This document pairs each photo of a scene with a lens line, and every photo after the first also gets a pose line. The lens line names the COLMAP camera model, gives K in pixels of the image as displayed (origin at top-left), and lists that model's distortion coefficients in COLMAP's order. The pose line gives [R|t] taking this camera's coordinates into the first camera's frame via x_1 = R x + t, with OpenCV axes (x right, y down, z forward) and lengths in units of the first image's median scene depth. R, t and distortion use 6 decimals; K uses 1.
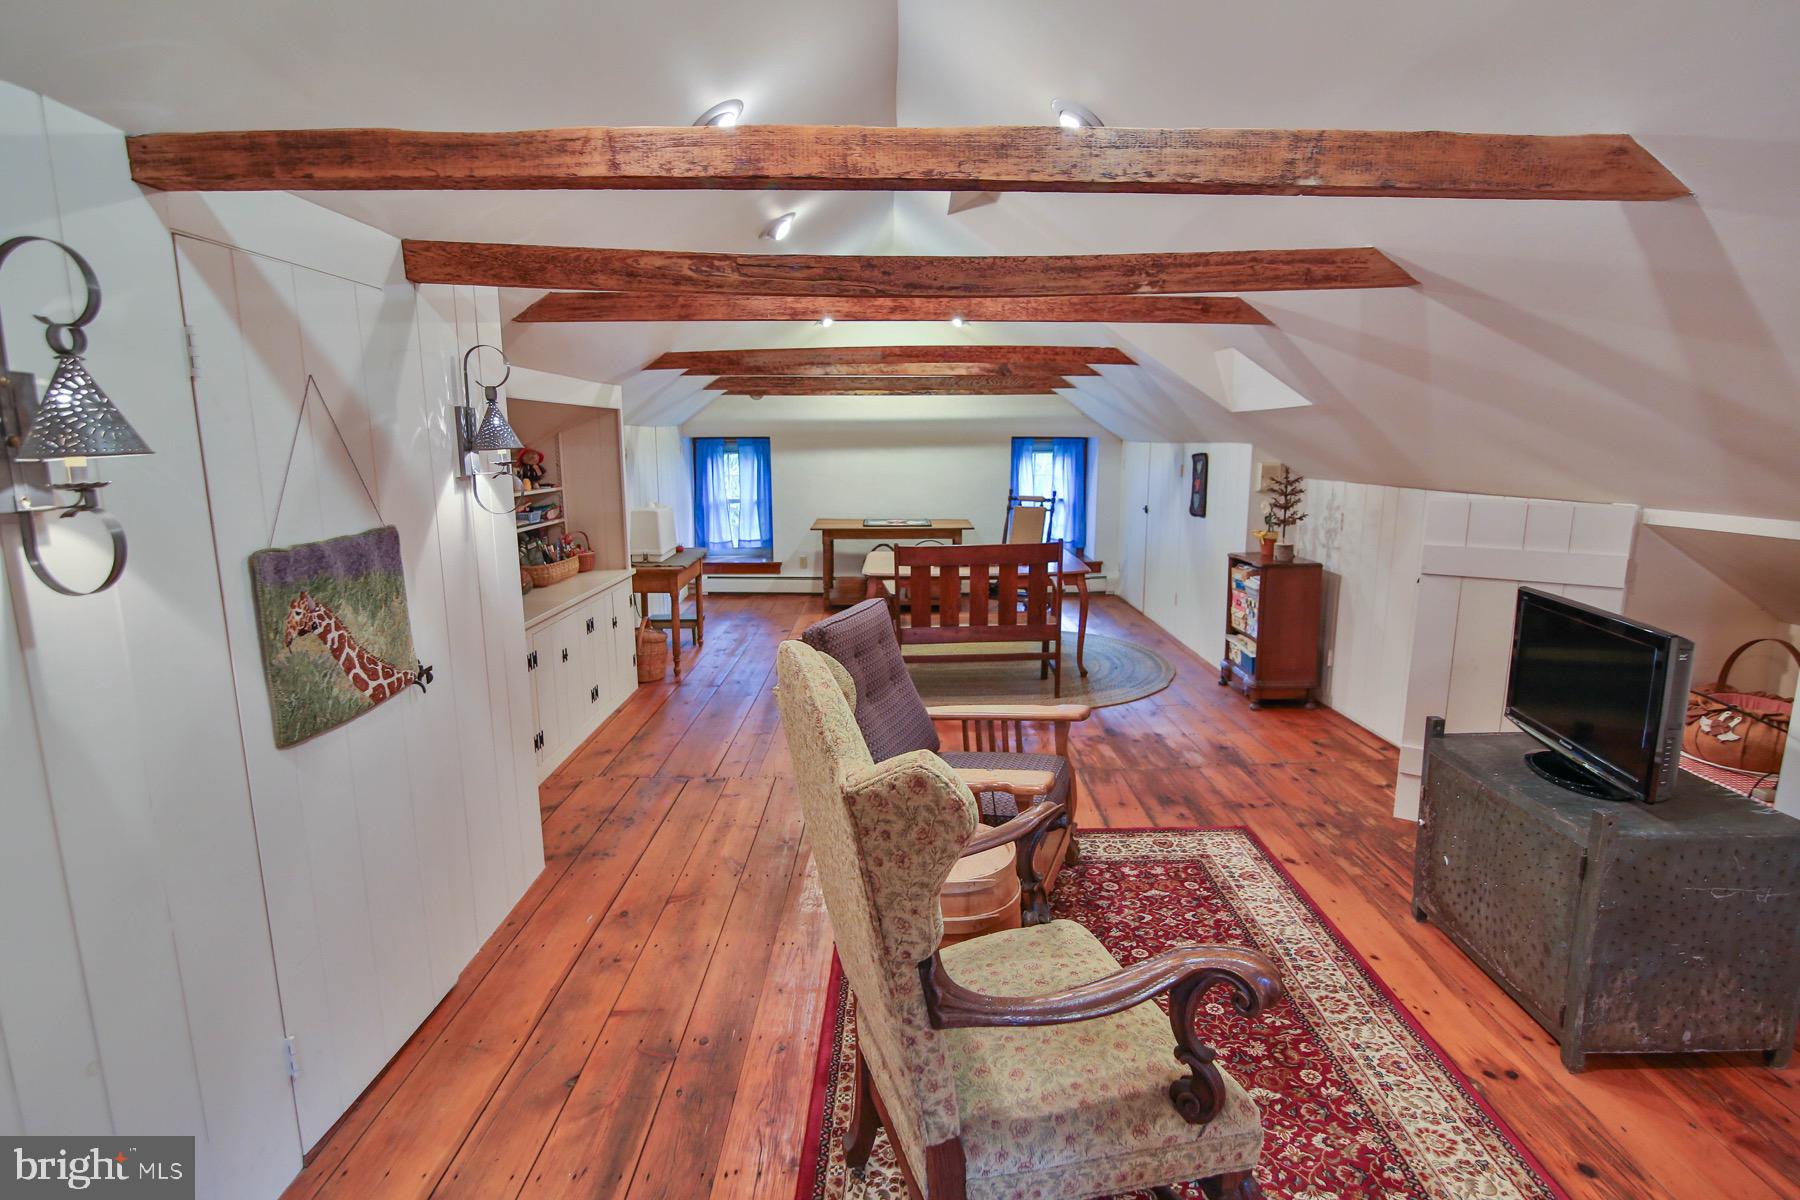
lens RADIAL K [[866.1, 0, 899.1], [0, 866.1, 593.1], [0, 0, 1]] dist [-0.015433, -0.000332]
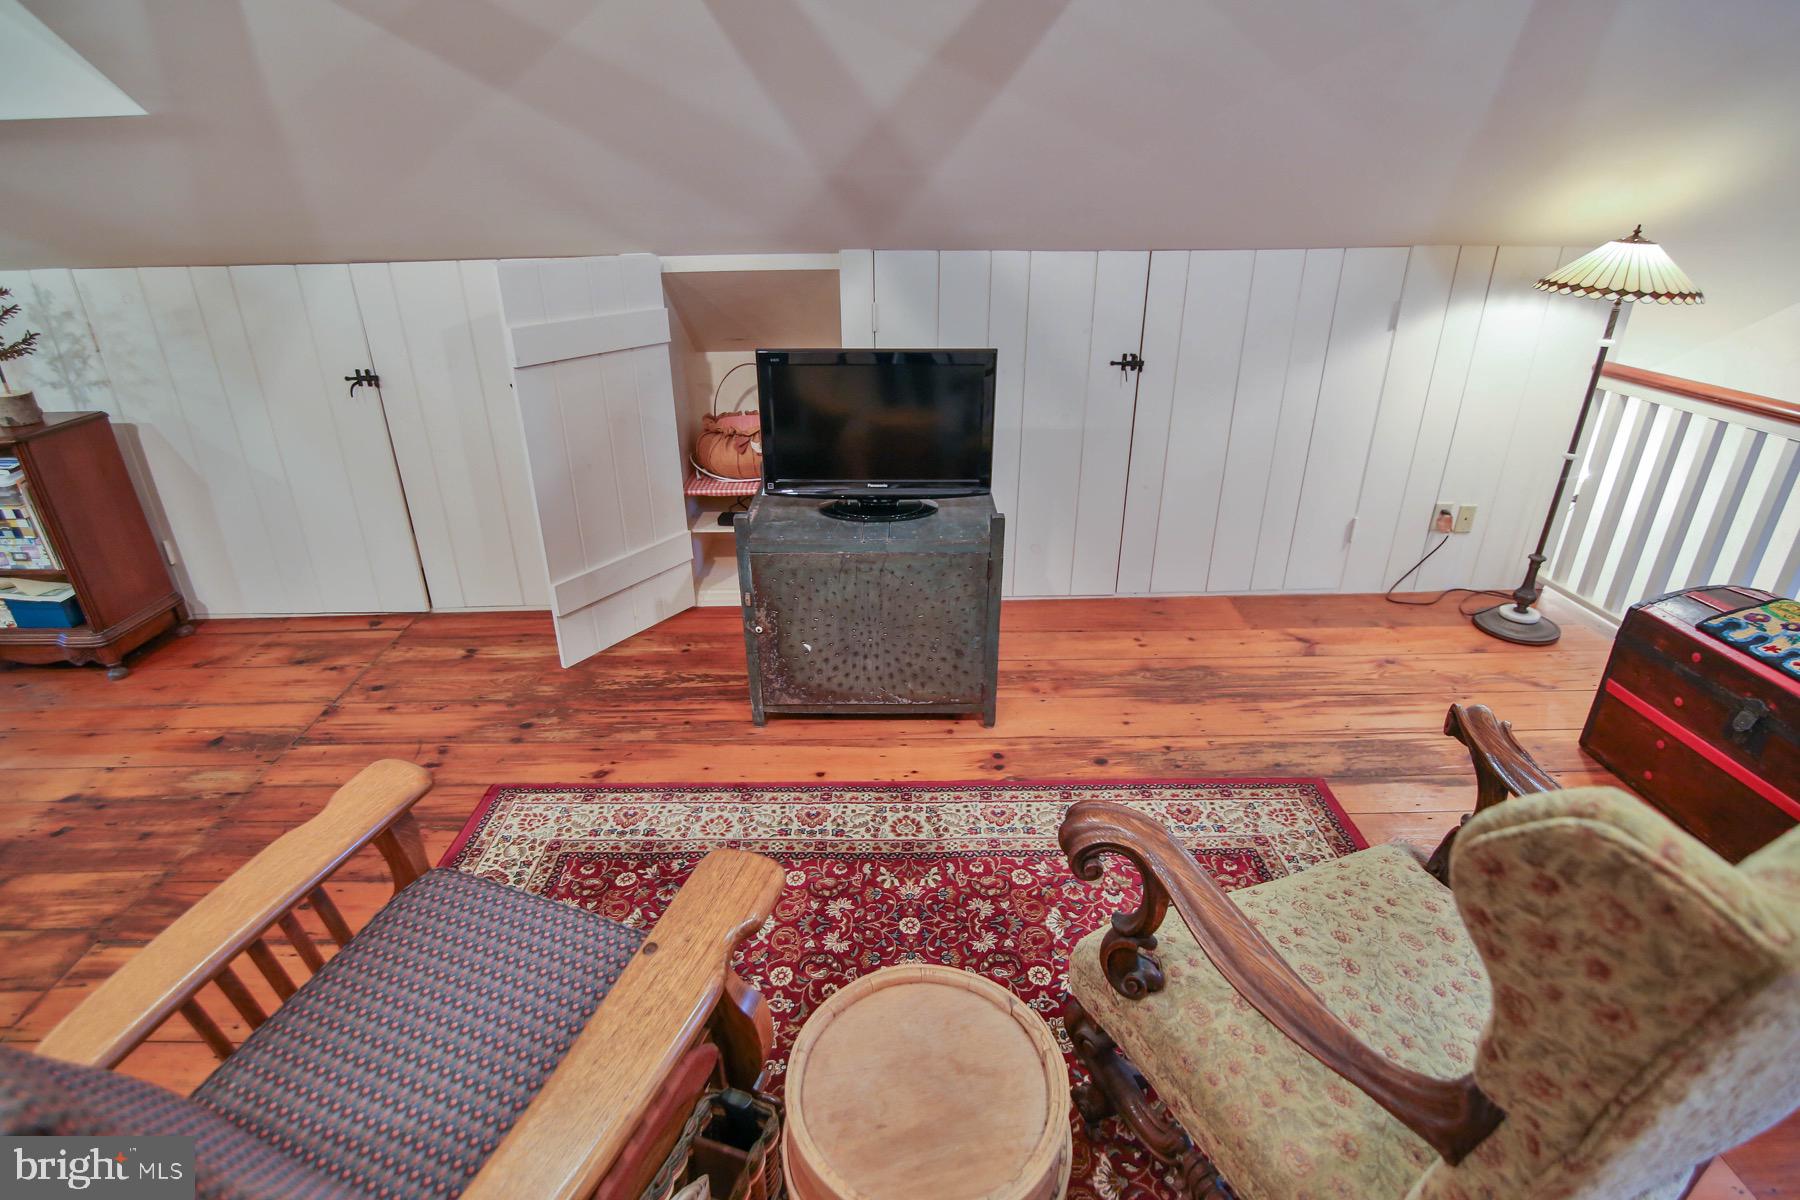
lens RADIAL K [[866.1, 0, 897.2], [0, 866.1, 596.8], [0, 0, 1]] dist [-0.015433, -0.000332]
pose [[-0.008597, -0.411289, 0.911465, -0.201564], [0.183470, 0.895376, 0.405759, -0.102629], [-0.982988, 0.170715, 0.067762, 0.745479]]
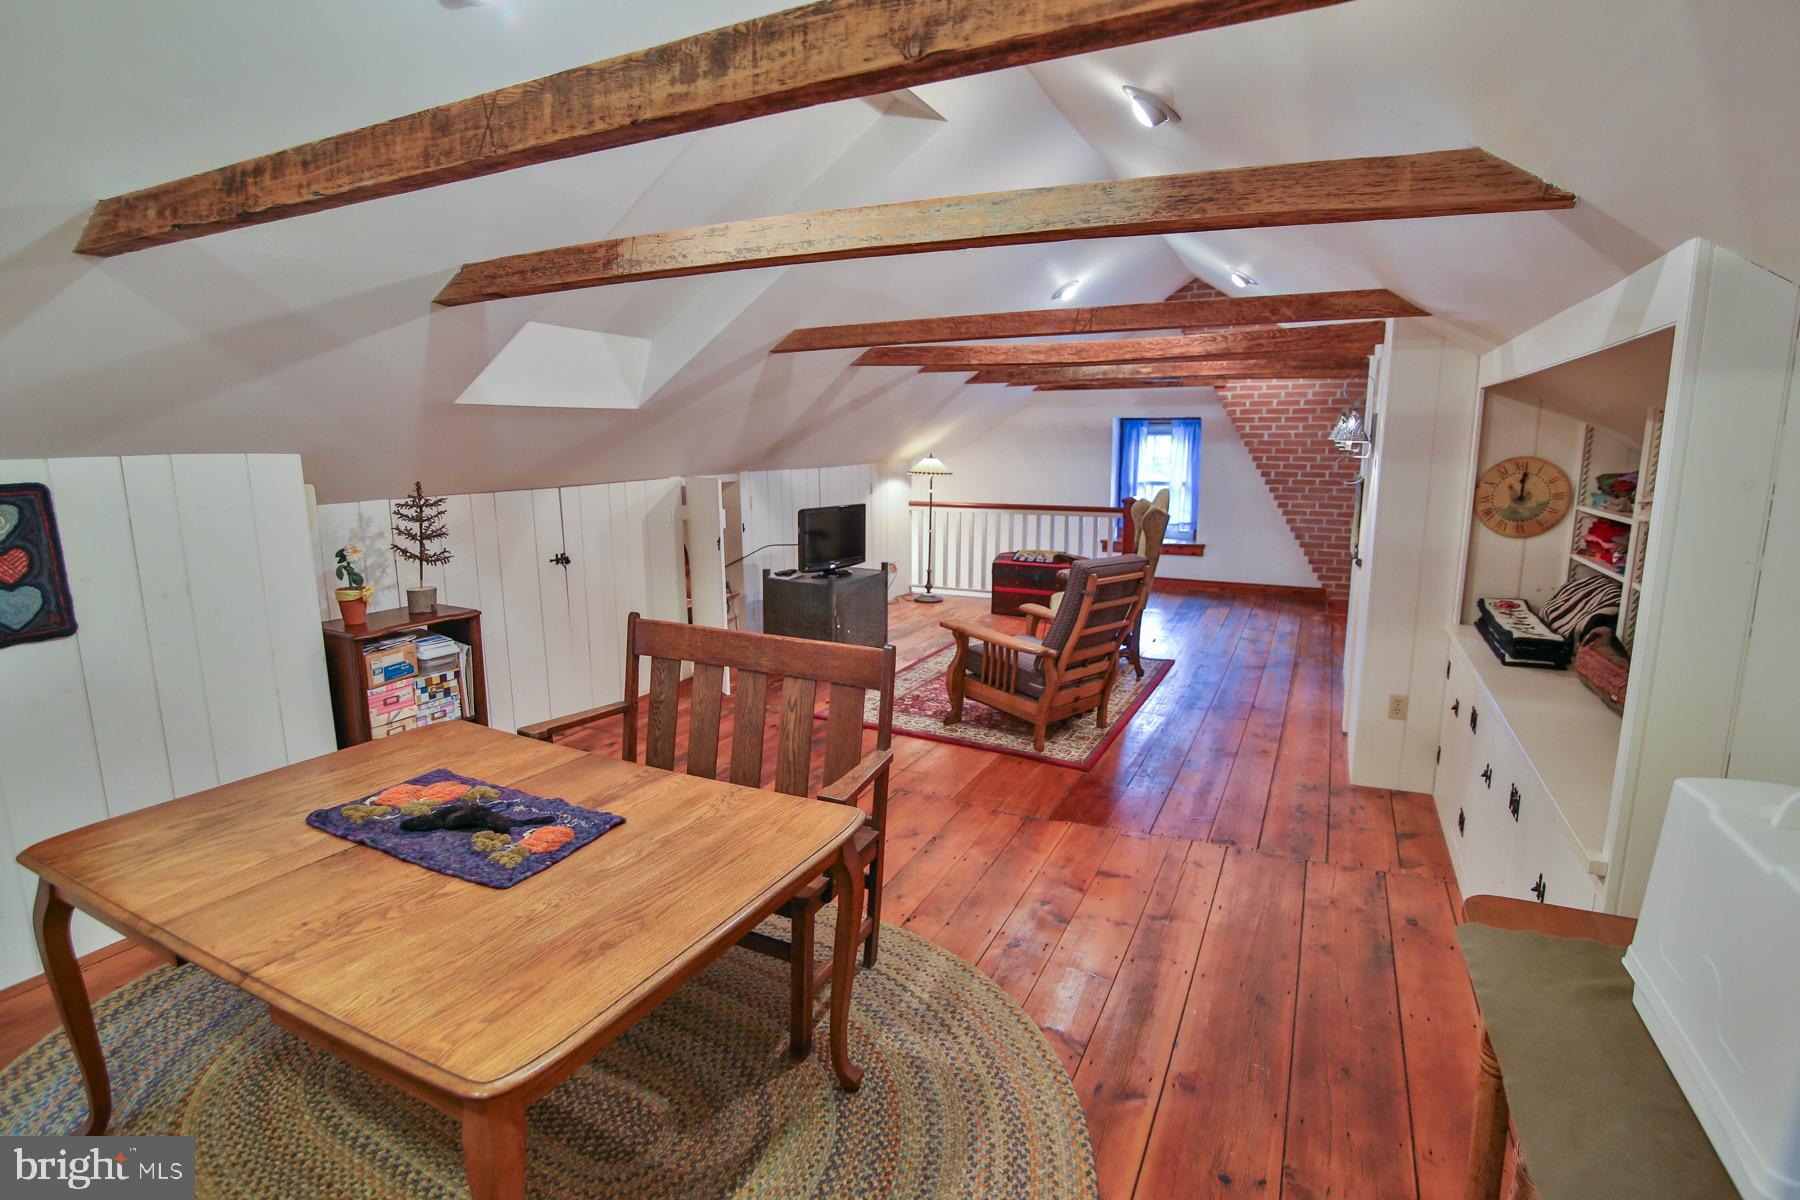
lens RADIAL K [[866.1, 0, 898.2], [0, 866.1, 595.9], [0, 0, 1]] dist [-0.015433, -0.000332]
pose [[-0.890338, -0.062473, 0.450994, -0.404271], [0.099307, 0.940047, 0.326267, -0.422639], [-0.444339, 0.335274, -0.830755, 2.444132]]
